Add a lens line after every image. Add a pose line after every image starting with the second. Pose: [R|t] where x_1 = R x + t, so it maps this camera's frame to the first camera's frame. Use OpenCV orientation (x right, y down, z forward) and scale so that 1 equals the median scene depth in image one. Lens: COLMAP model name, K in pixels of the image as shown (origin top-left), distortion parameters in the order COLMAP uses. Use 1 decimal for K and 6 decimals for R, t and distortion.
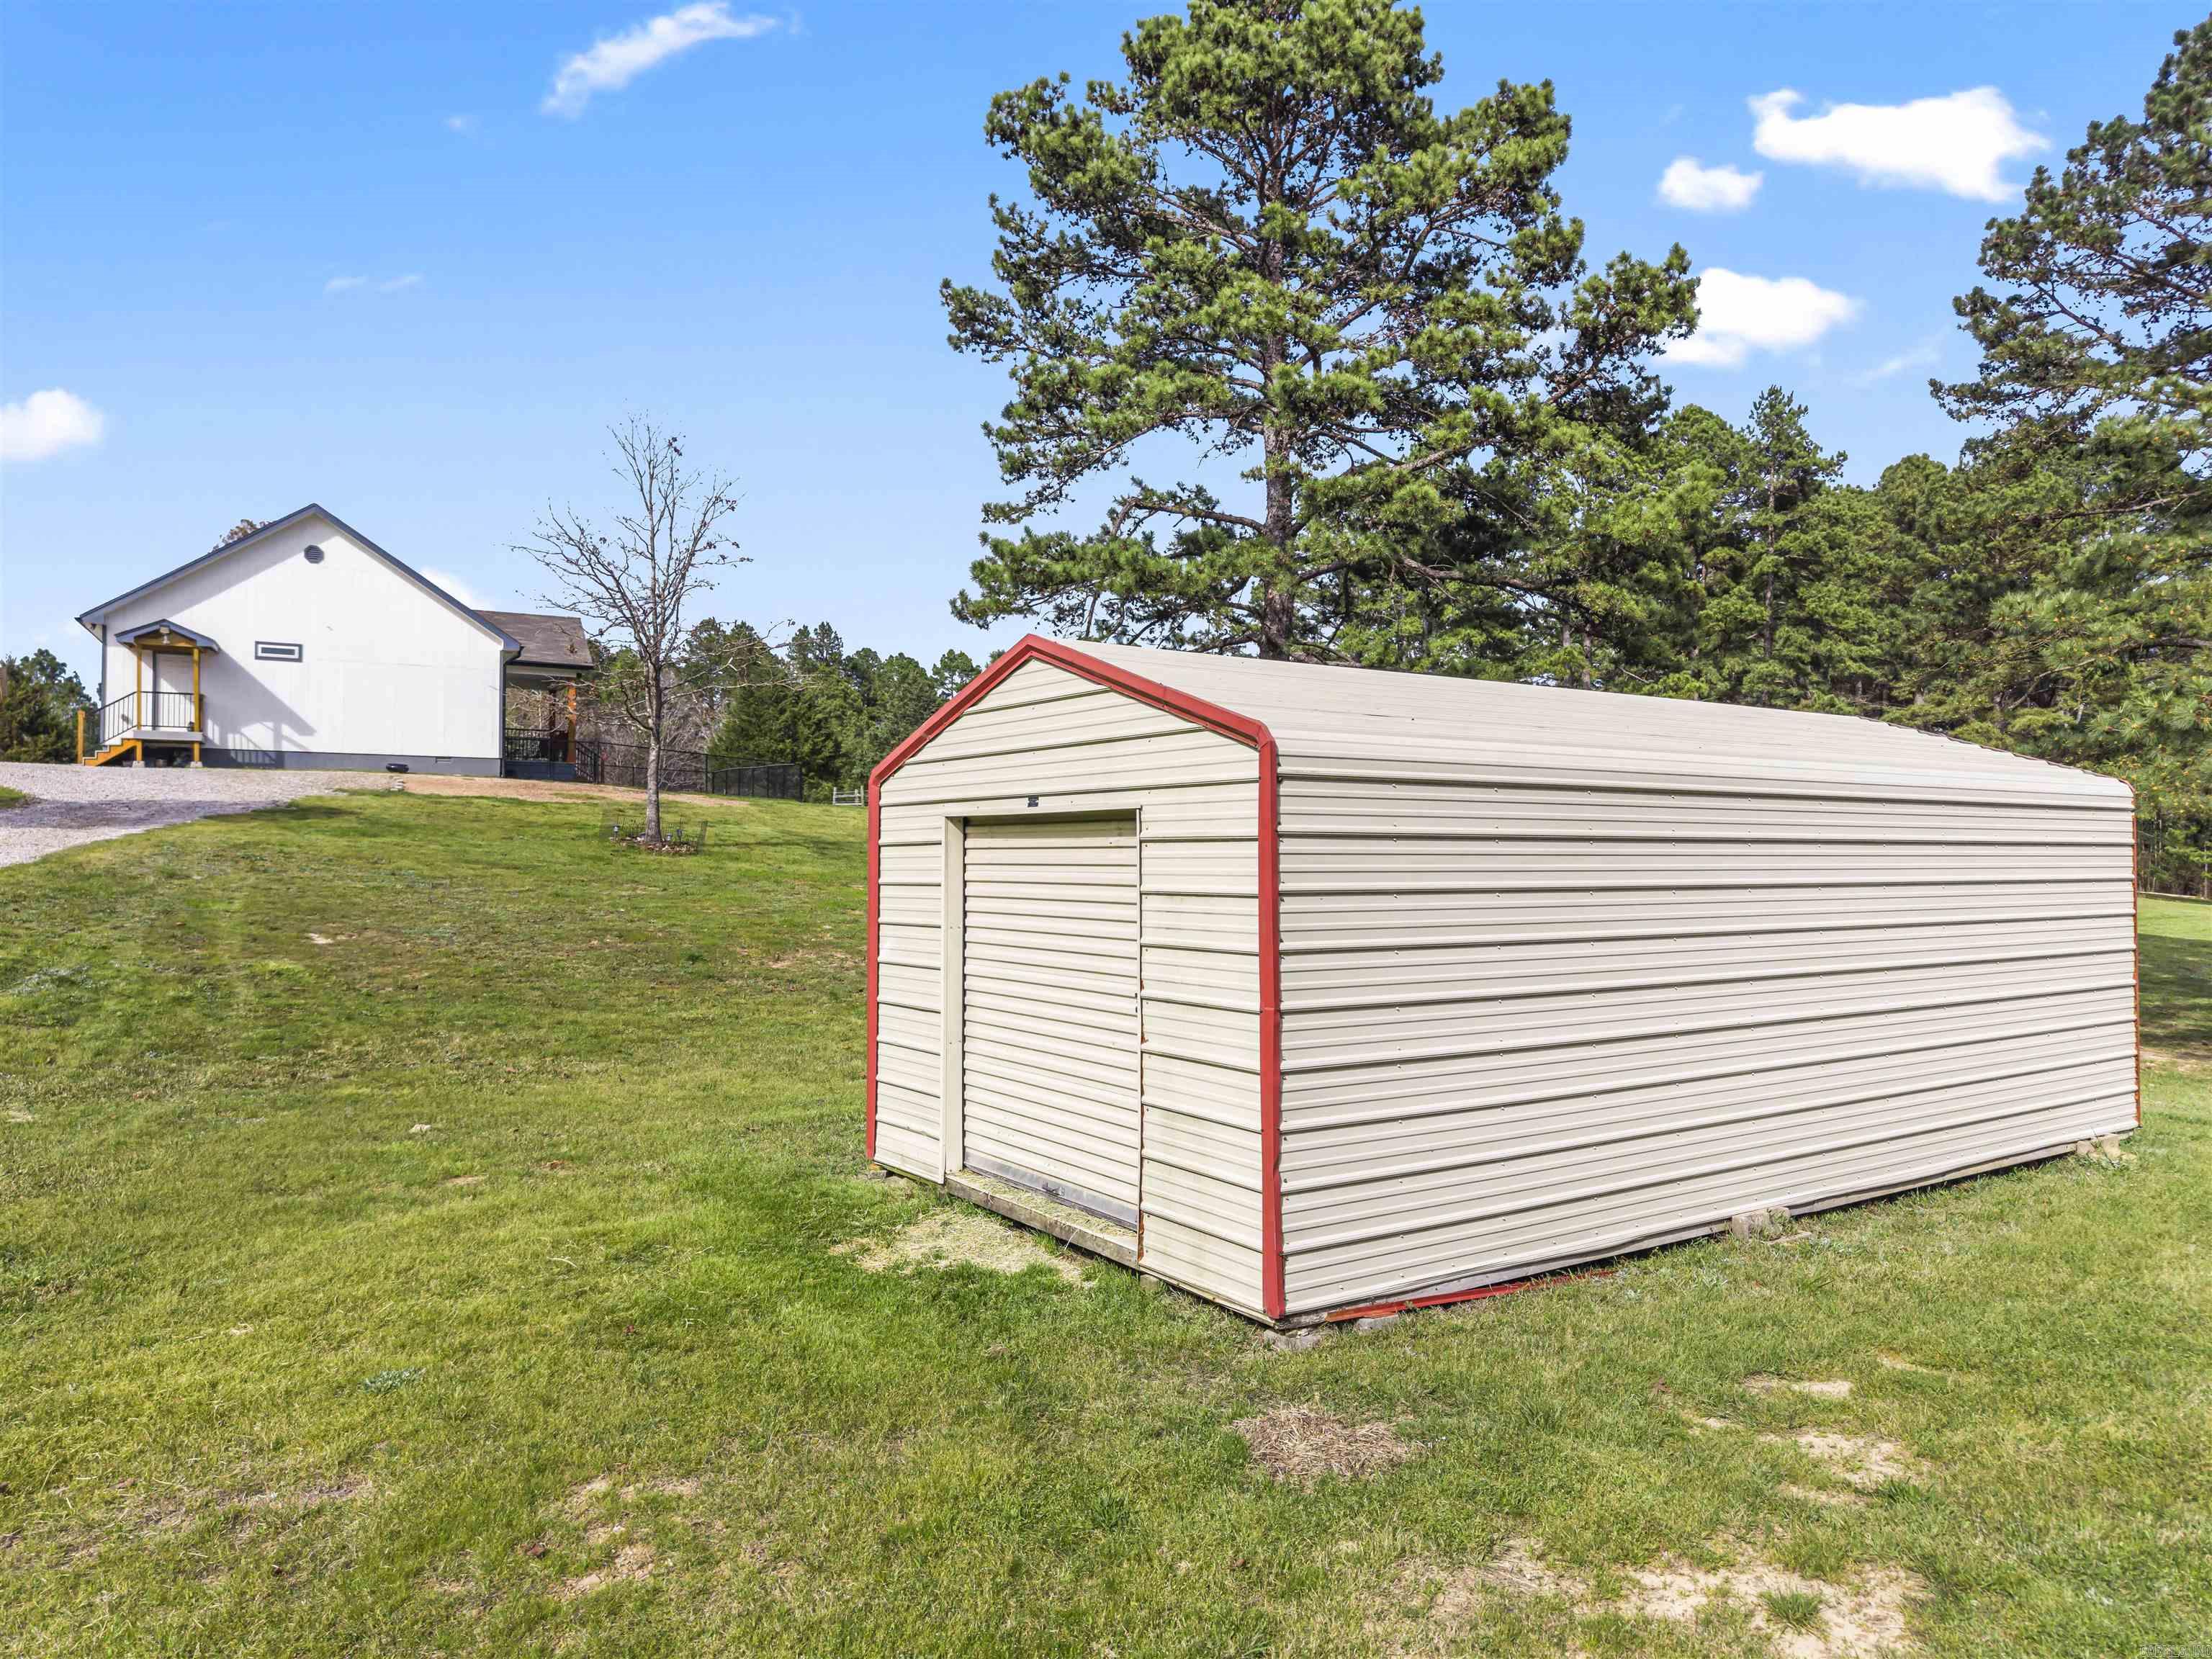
lens RADIAL K [[1482.7, 0, 1107.1], [0, 1482.7, 828.7], [0, 0, 1]] dist [0.005560, 0.000318]
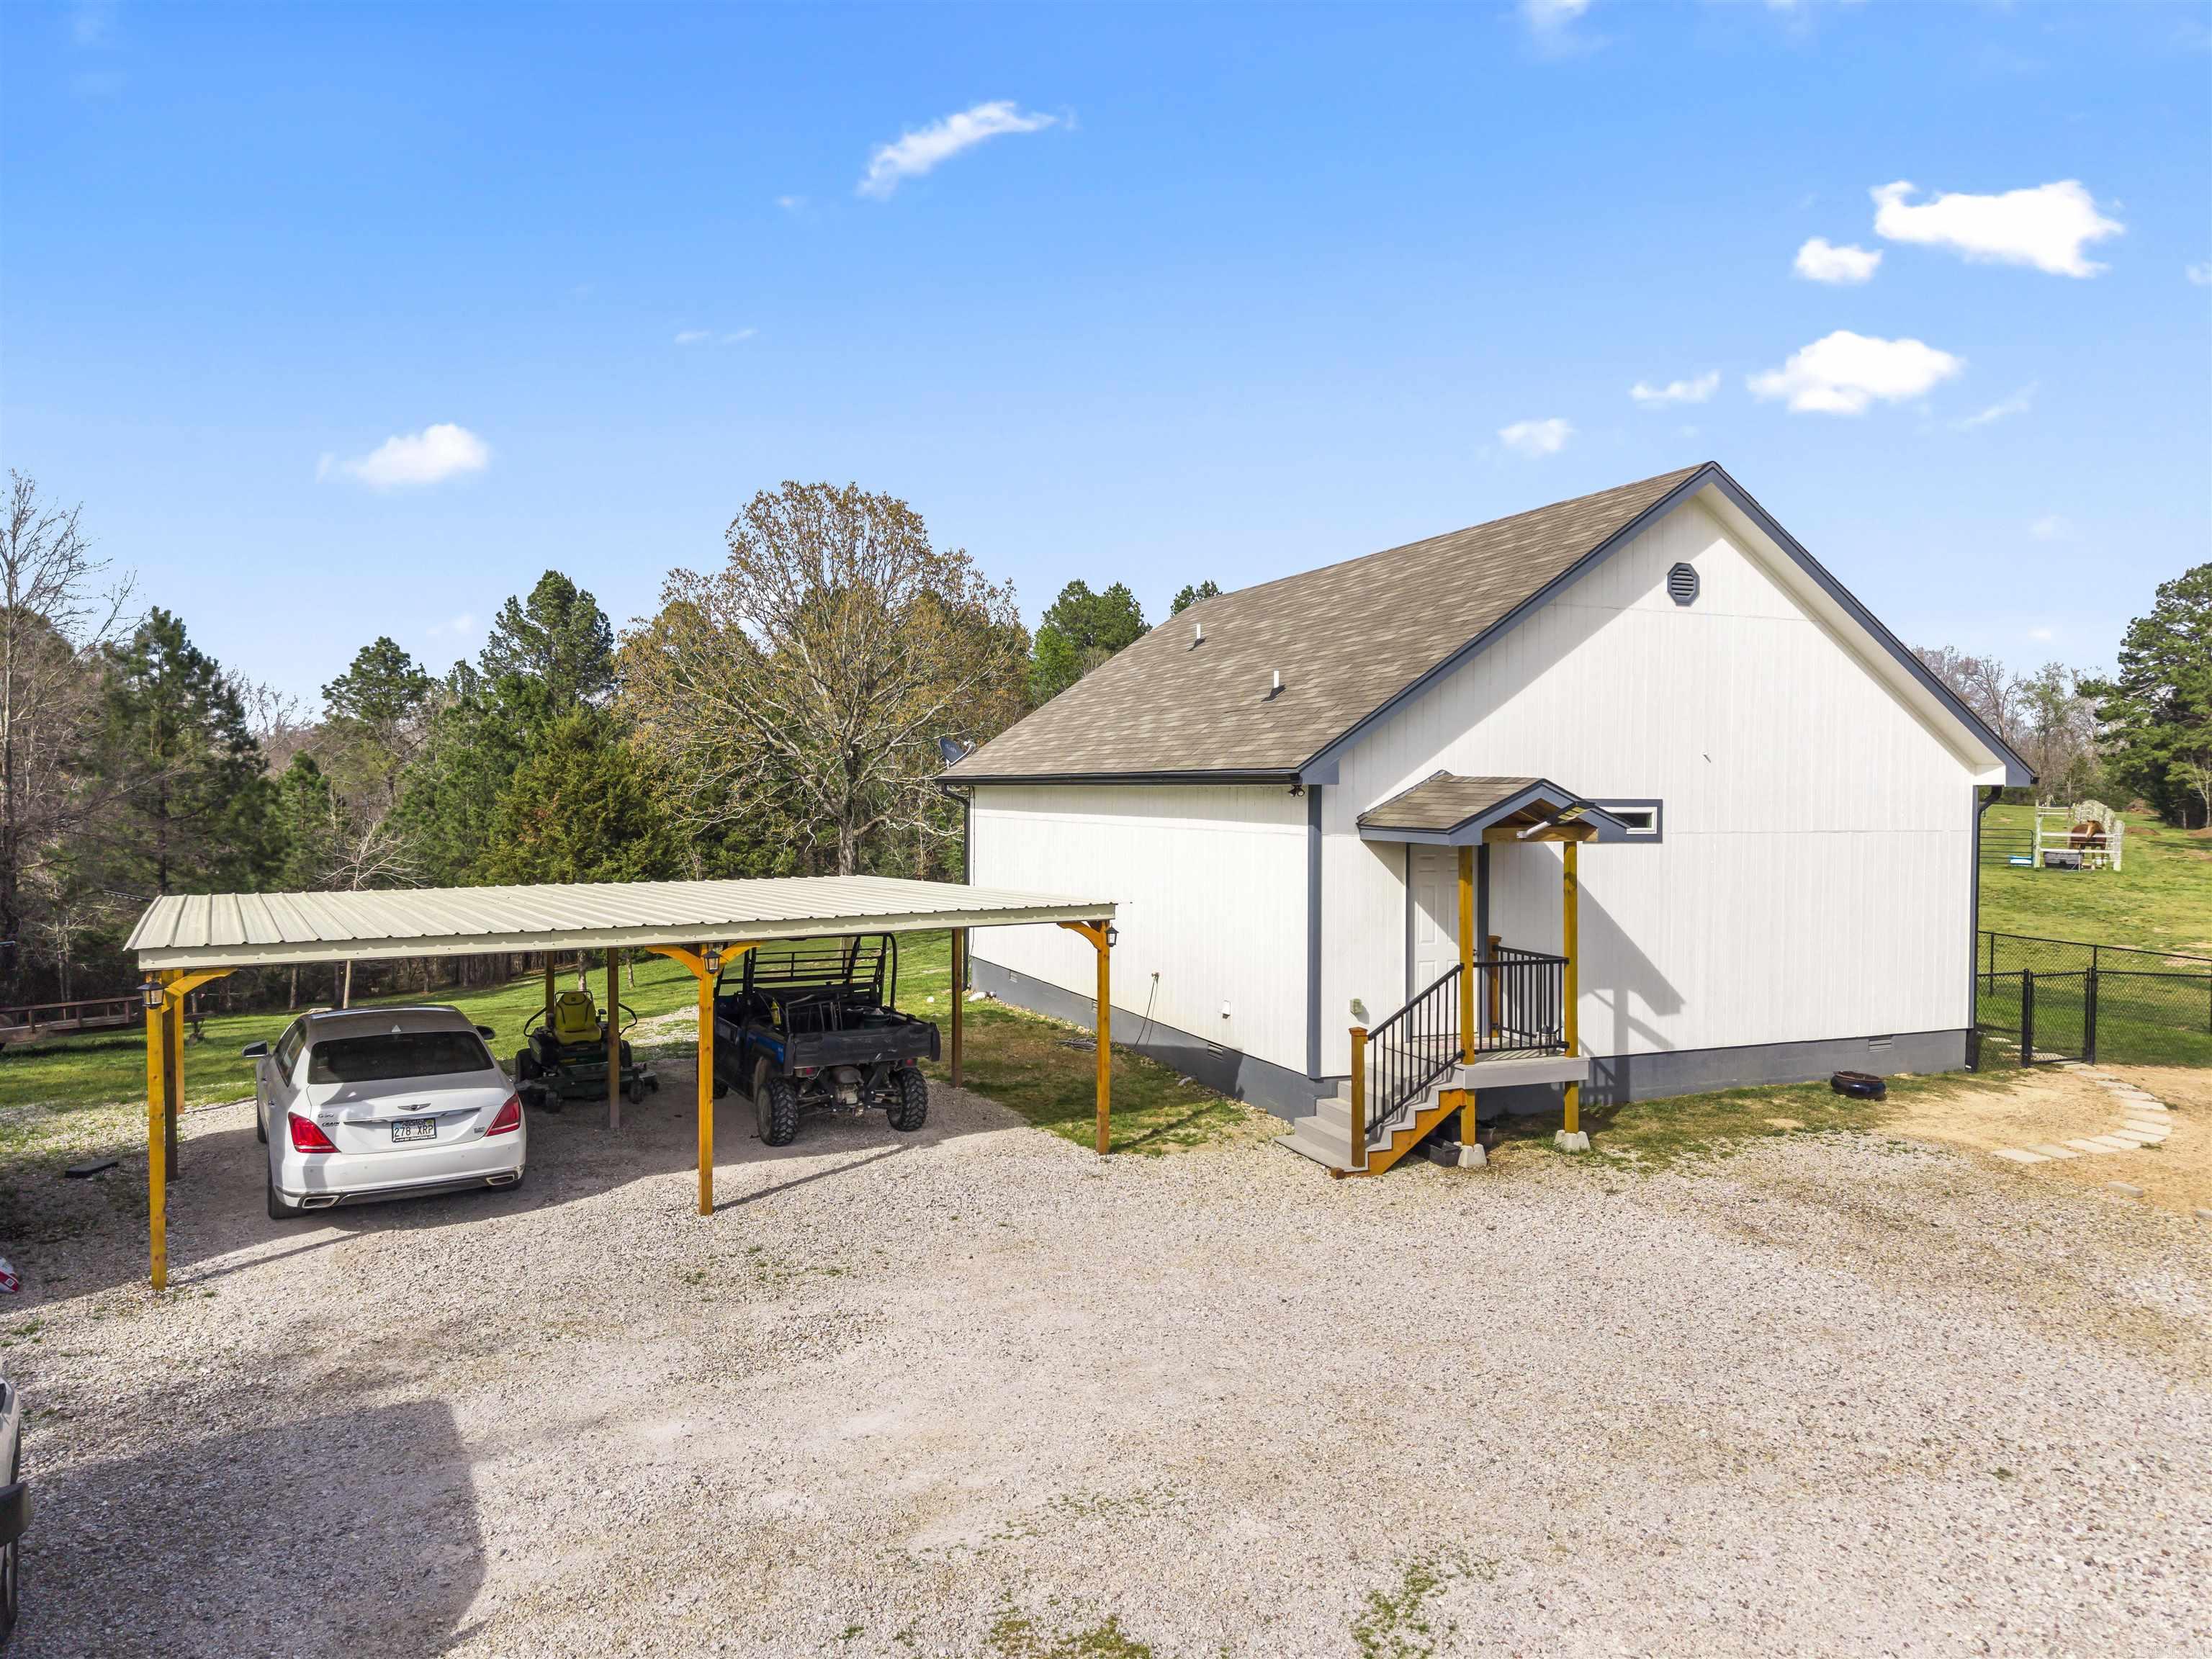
lens RADIAL K [[1482.7, 0, 1103.9], [0, 1482.7, 828.5], [0, 0, 1]] dist [0.005560, 0.000318]
pose [[0.994590, -0.001835, -0.103865, -0.656395], [0.006151, 0.999130, 0.041246, -0.134407], [0.103699, -0.041661, 0.993736, 0.565196]]
